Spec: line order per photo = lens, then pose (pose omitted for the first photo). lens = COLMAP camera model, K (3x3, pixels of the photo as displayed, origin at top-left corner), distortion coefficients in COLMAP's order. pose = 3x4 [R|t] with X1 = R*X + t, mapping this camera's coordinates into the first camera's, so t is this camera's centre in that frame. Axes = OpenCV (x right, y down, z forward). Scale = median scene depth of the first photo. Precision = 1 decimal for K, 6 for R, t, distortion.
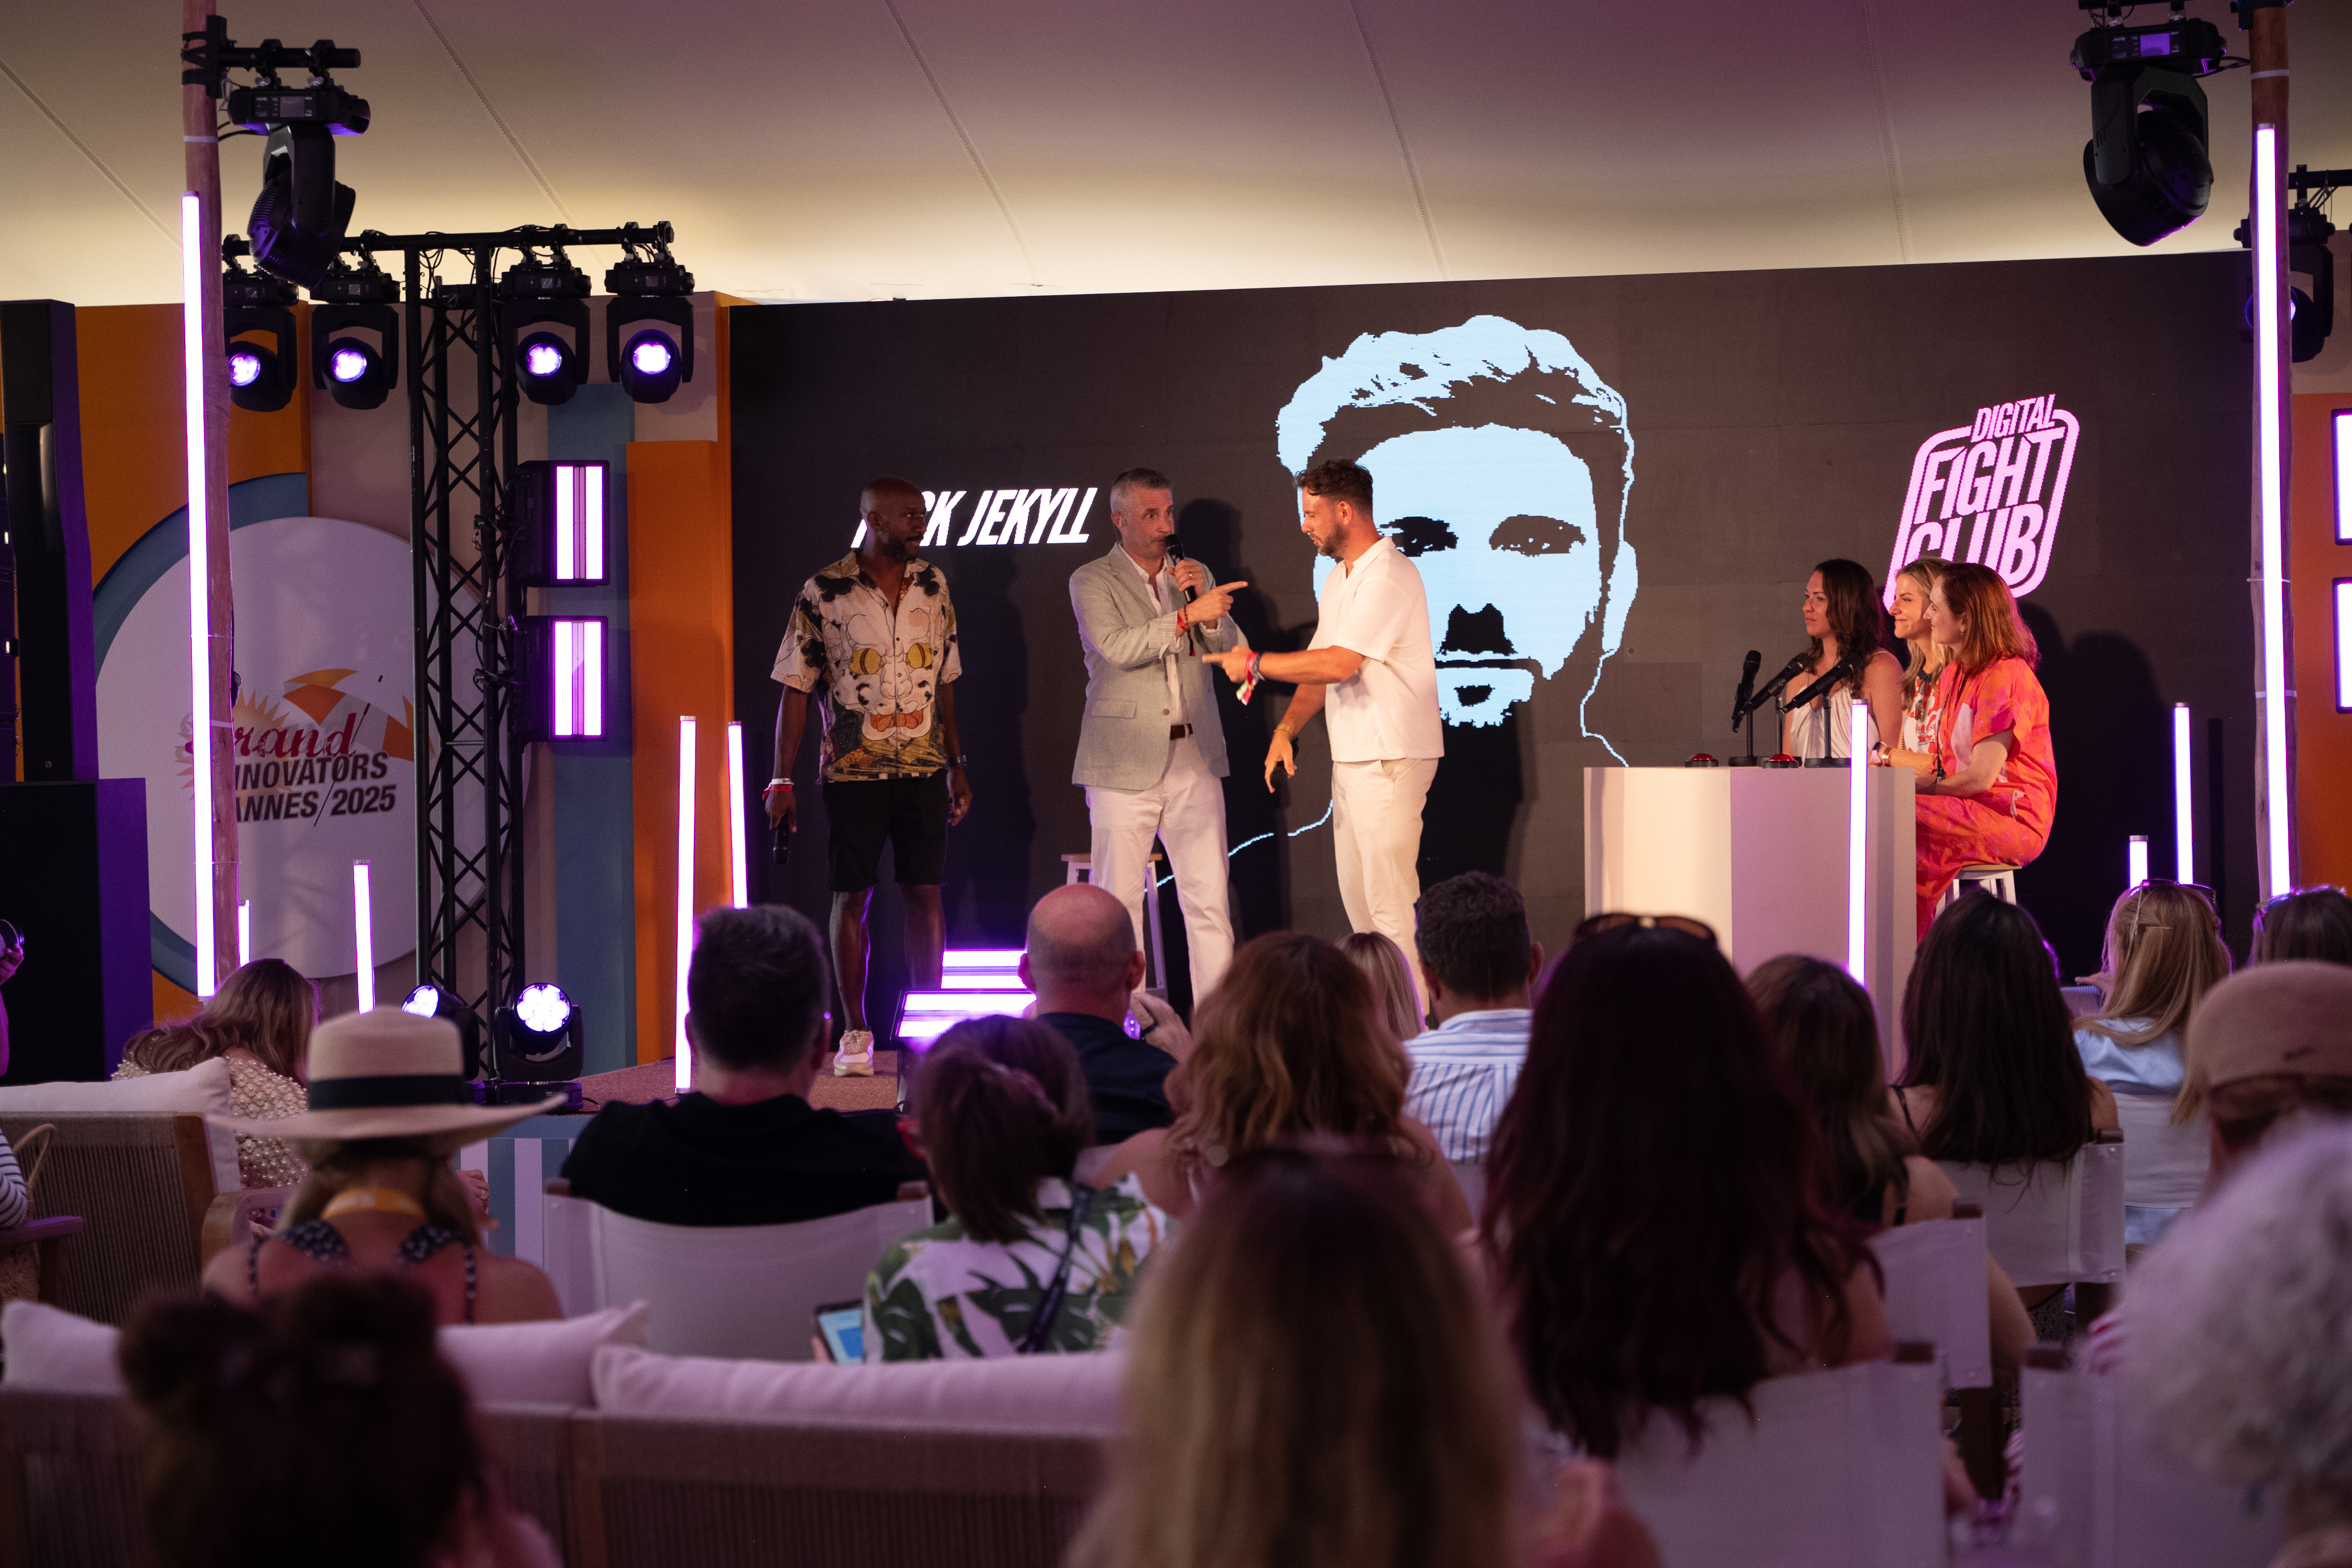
lens RADIAL K [[4900.4, 0, 1179.1], [0, 4900.4, 791.7], [0, 0, 1]] dist [0.149387, 0.000000]
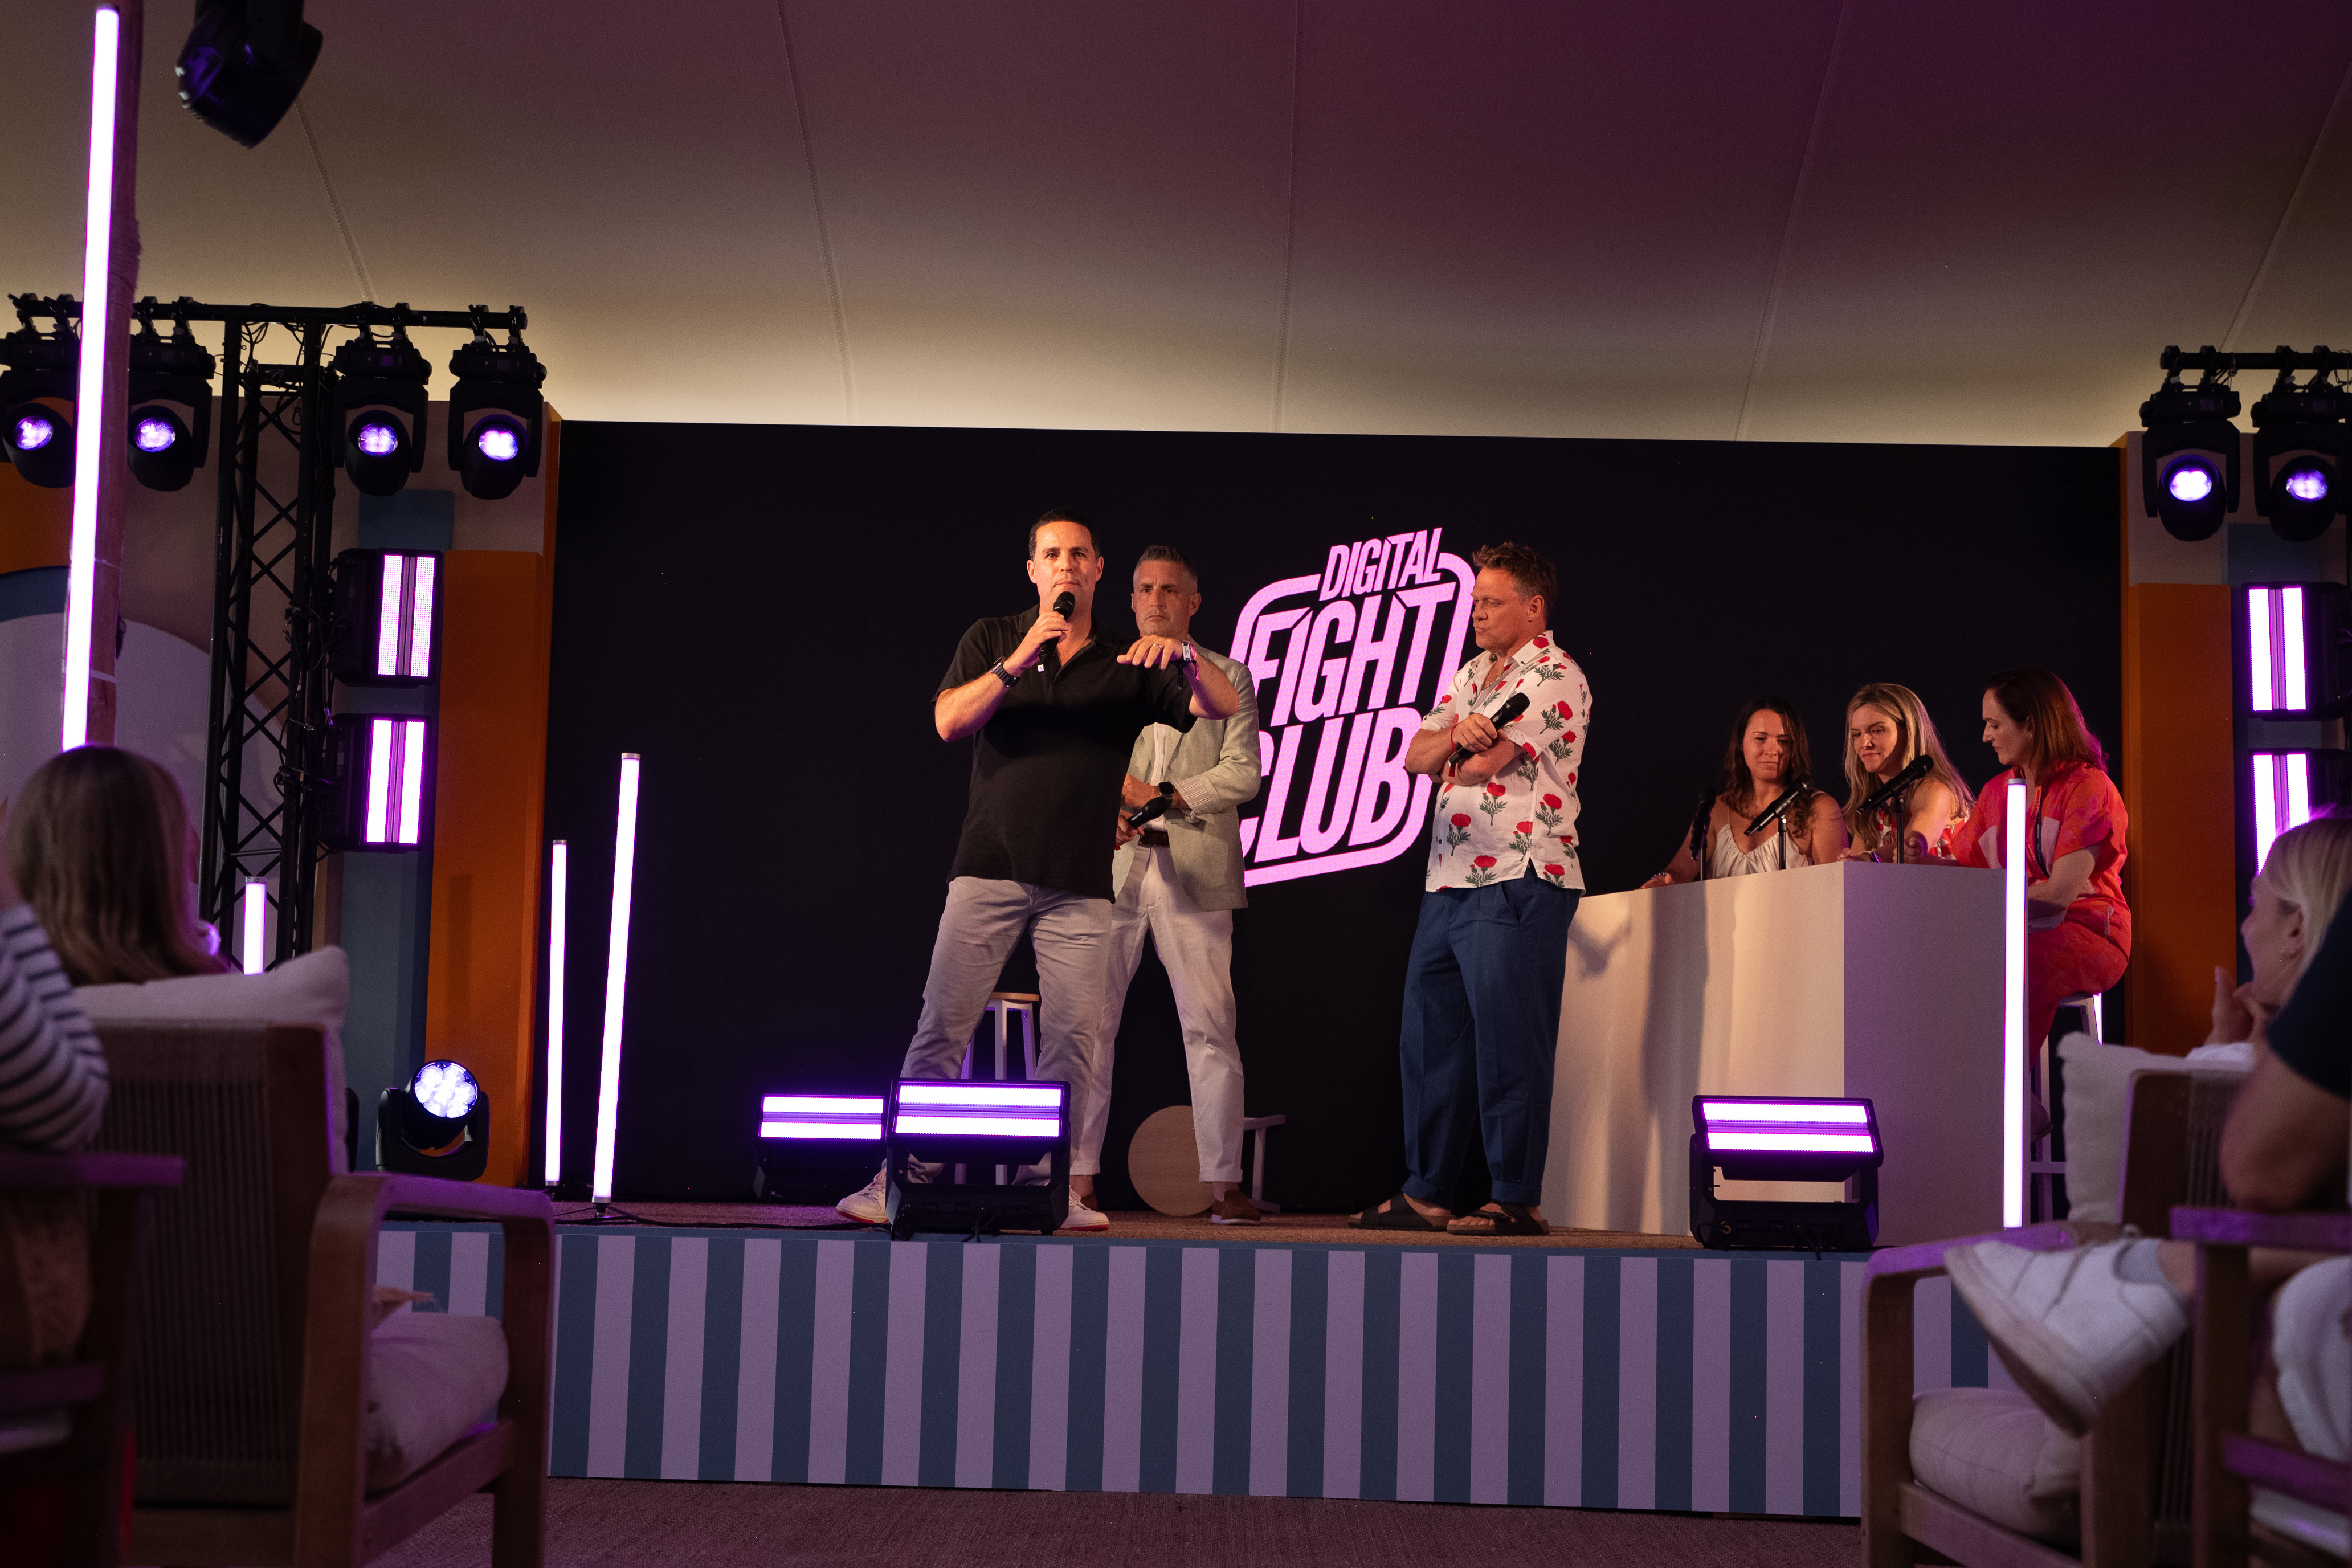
lens RADIAL K [[3321.9, 0, 1179.3], [0, 3321.9, 779.8], [0, 0, 1]] dist [0.053129, 0.000000]
pose [[0.976688, 0.055624, 0.207331, -0.108414], [-0.030835, 0.992182, -0.120933, 0.047551], [-0.212437, 0.111721, 0.970767, 0.362804]]
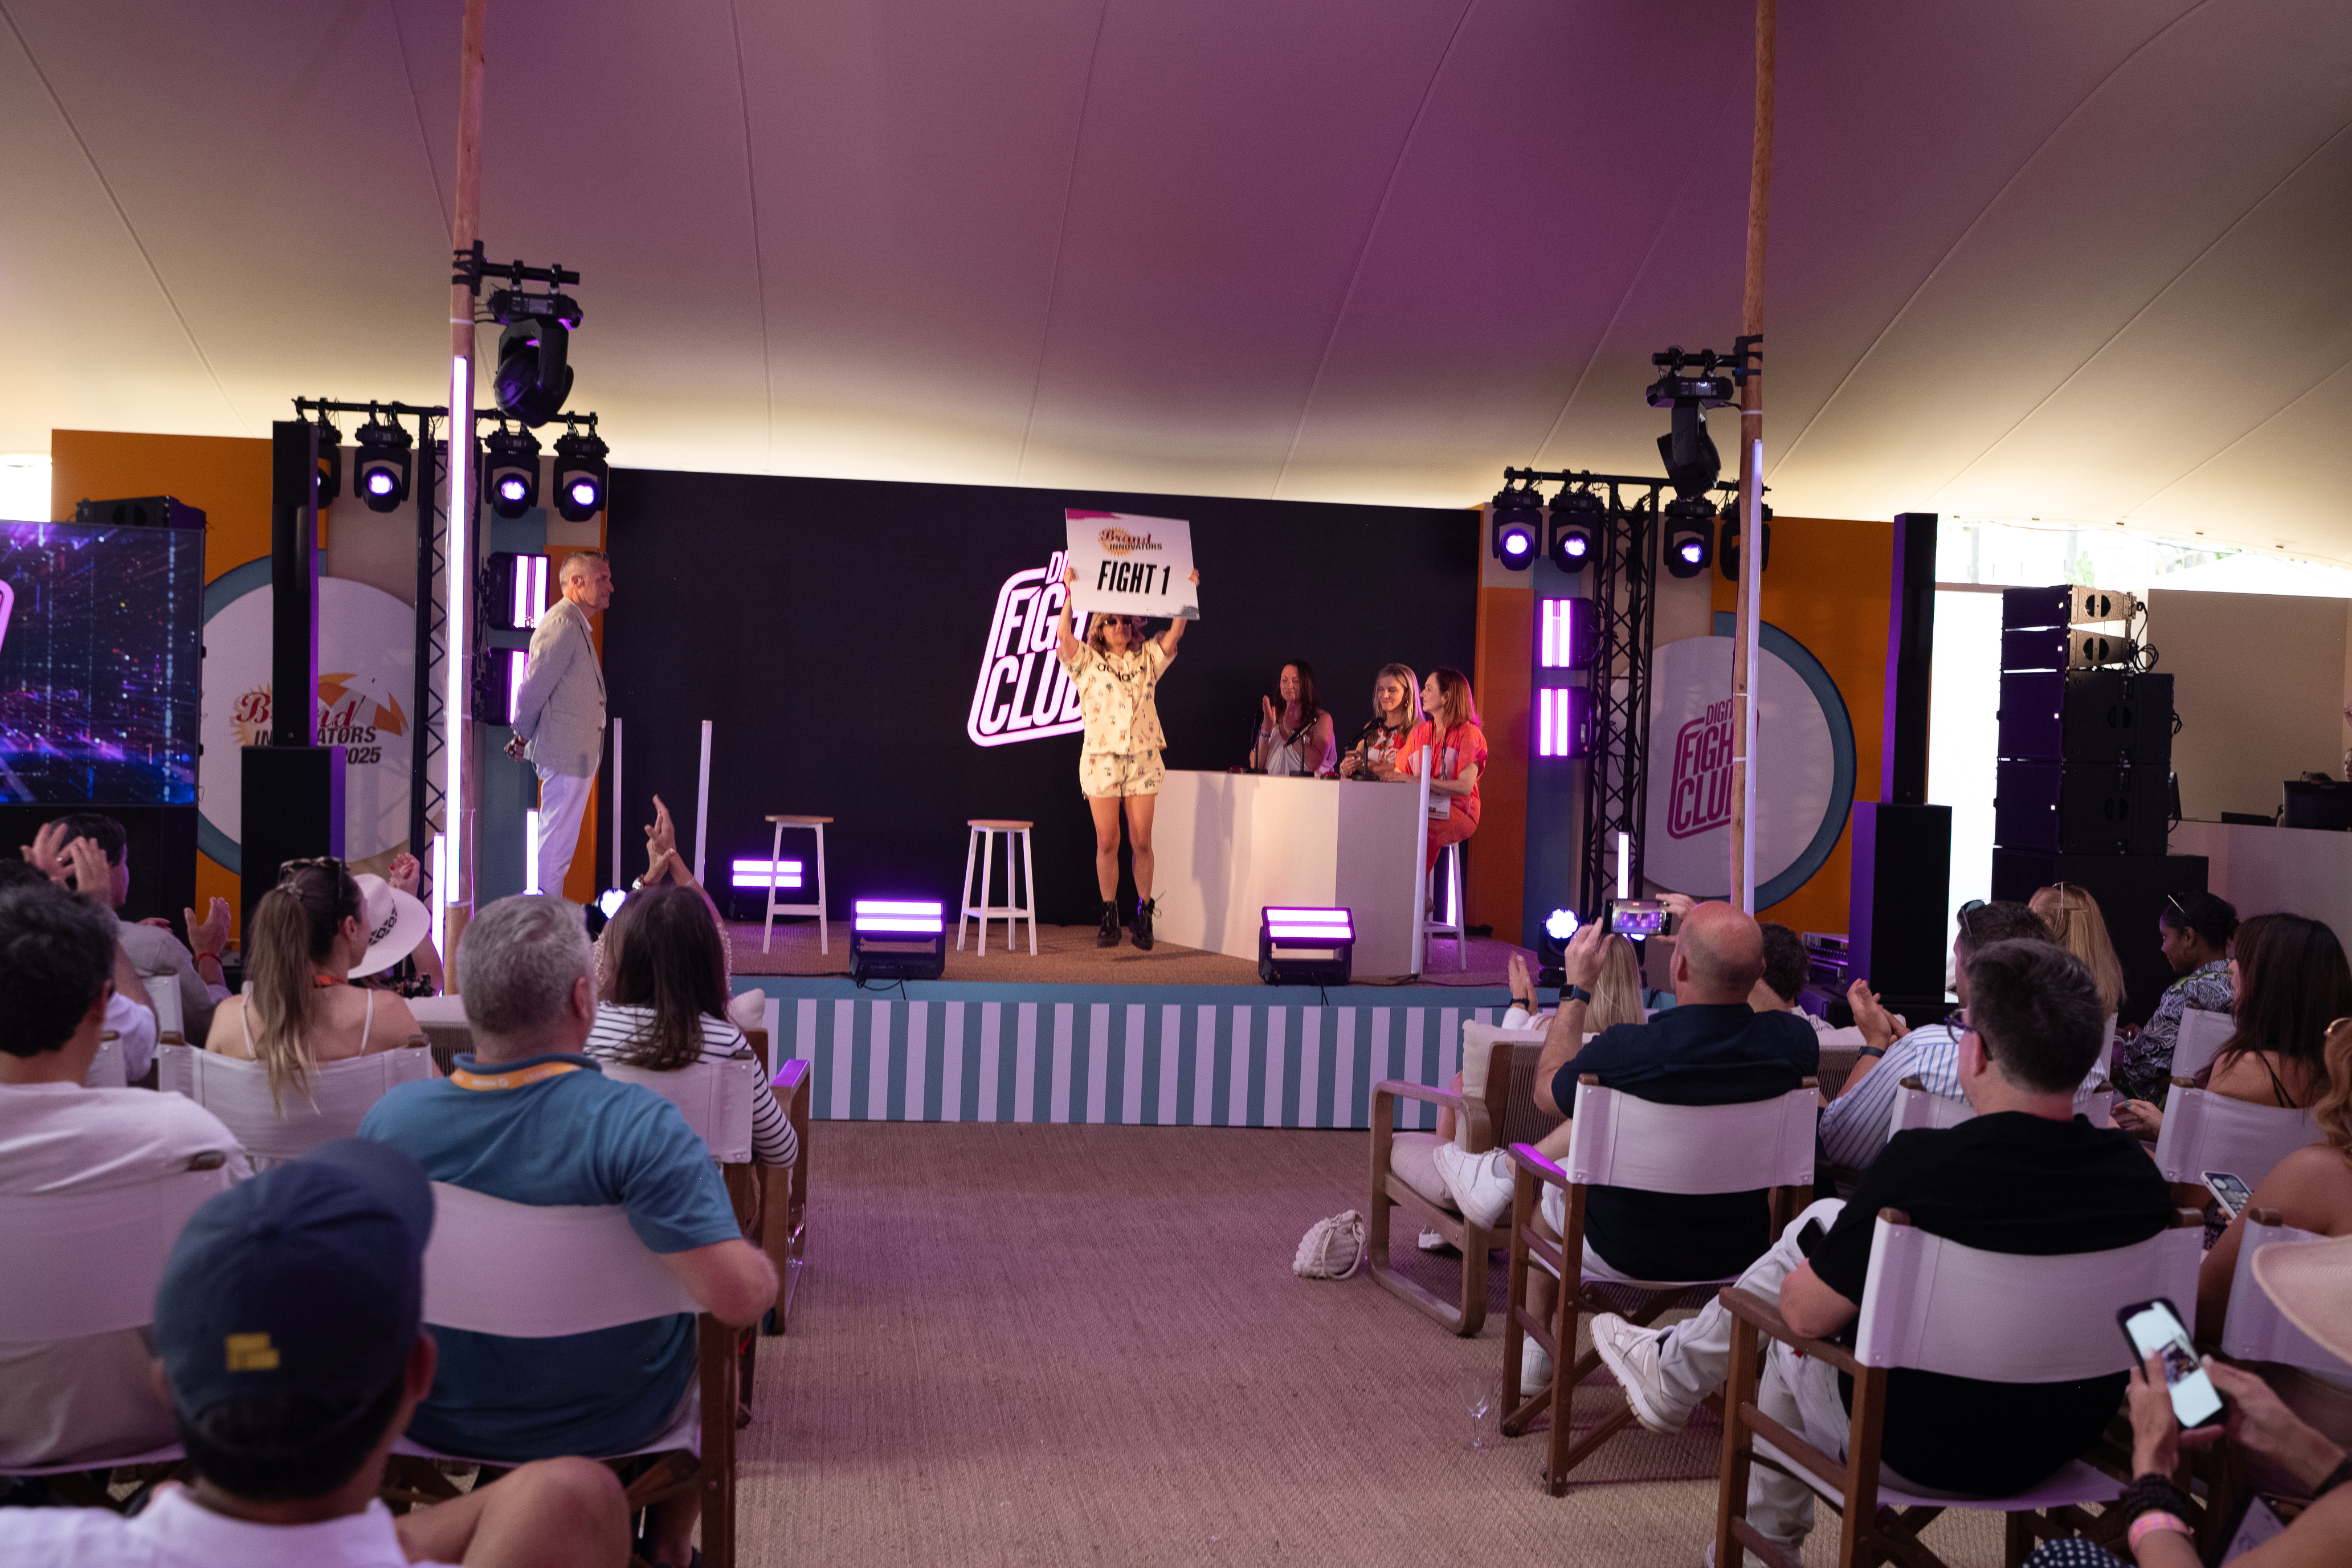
lens RADIAL K [[2226.4, 0, 1199.9], [0, 2226.4, 769.6], [0, 0, 1]] dist [-0.019603, 0.000000]
pose [[0.928590, 0.038557, 0.369100, -0.185766], [-0.041769, 0.999127, 0.000713, -0.006010], [-0.368750, -0.016079, 0.929389, 0.236375]]
